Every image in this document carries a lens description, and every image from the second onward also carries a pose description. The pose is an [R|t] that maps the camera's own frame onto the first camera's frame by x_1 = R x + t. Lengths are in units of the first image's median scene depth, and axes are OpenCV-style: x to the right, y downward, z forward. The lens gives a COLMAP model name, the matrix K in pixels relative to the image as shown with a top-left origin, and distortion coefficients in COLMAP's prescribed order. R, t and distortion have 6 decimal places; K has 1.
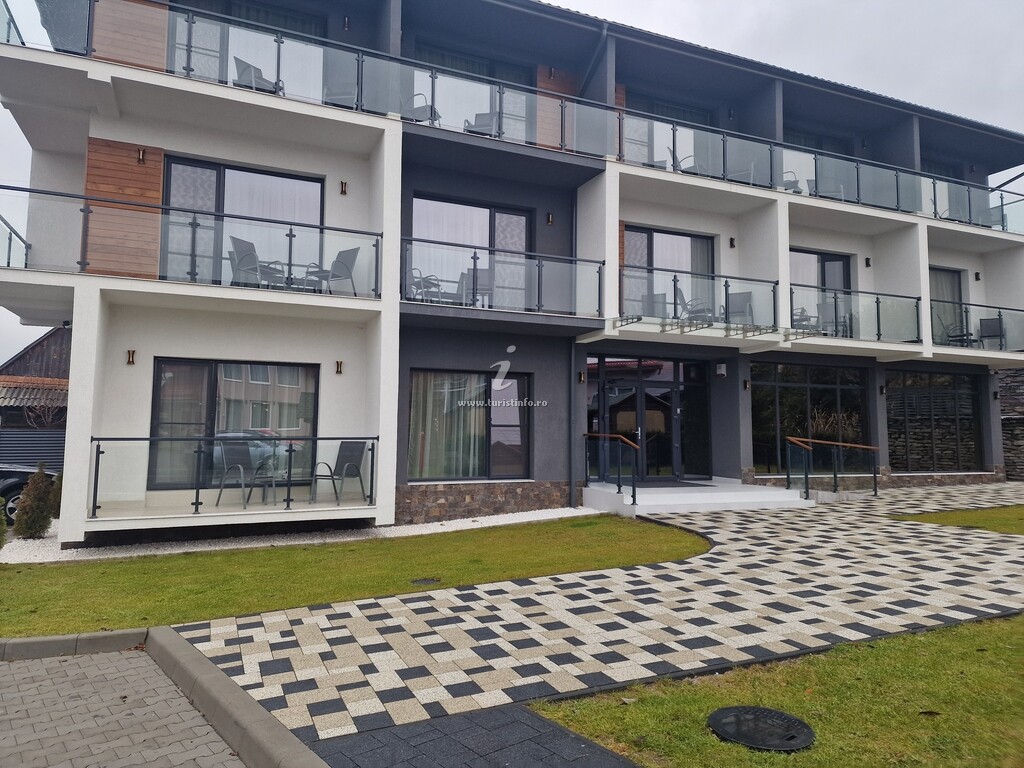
lens RADIAL K [[680.2, 0, 493.4], [0, 680.2, 372.1], [0, 0, 1]] dist [0.083695, -0.072126]
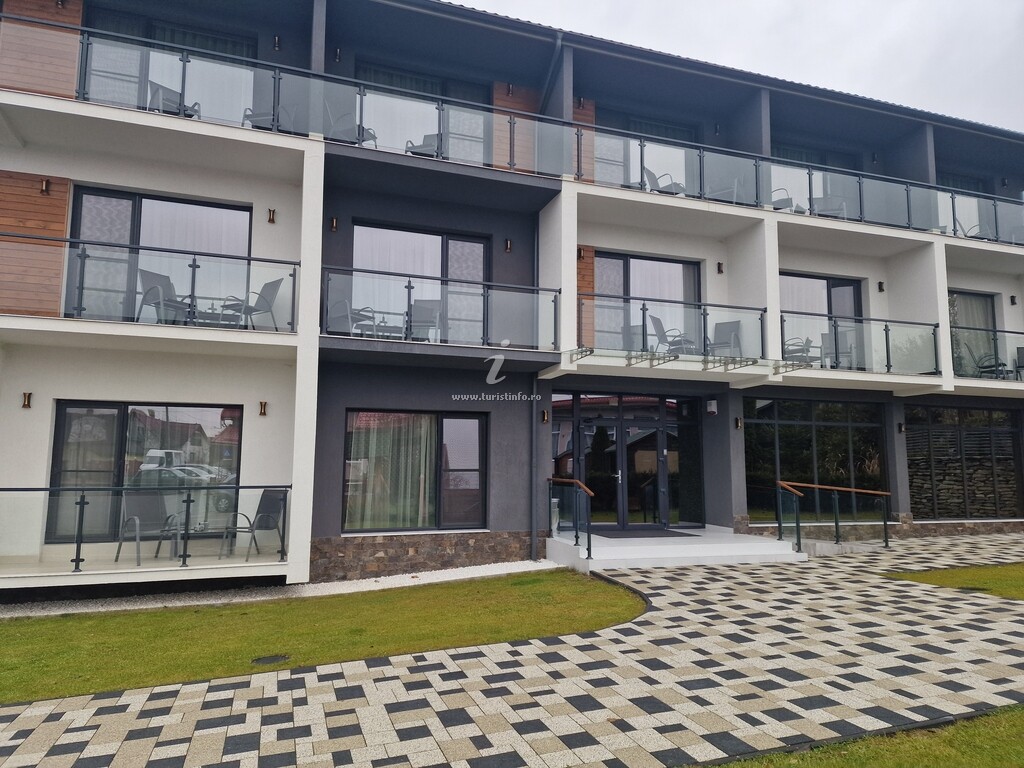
lens RADIAL K [[680.2, 0, 510.4], [0, 680.2, 390.6], [0, 0, 1]] dist [0.083695, -0.072126]
pose [[0.997668, -0.011318, -0.067311, 0.152869], [0.009366, 0.999528, -0.029255, -0.000723], [0.067610, 0.028556, 0.997303, 0.088968]]
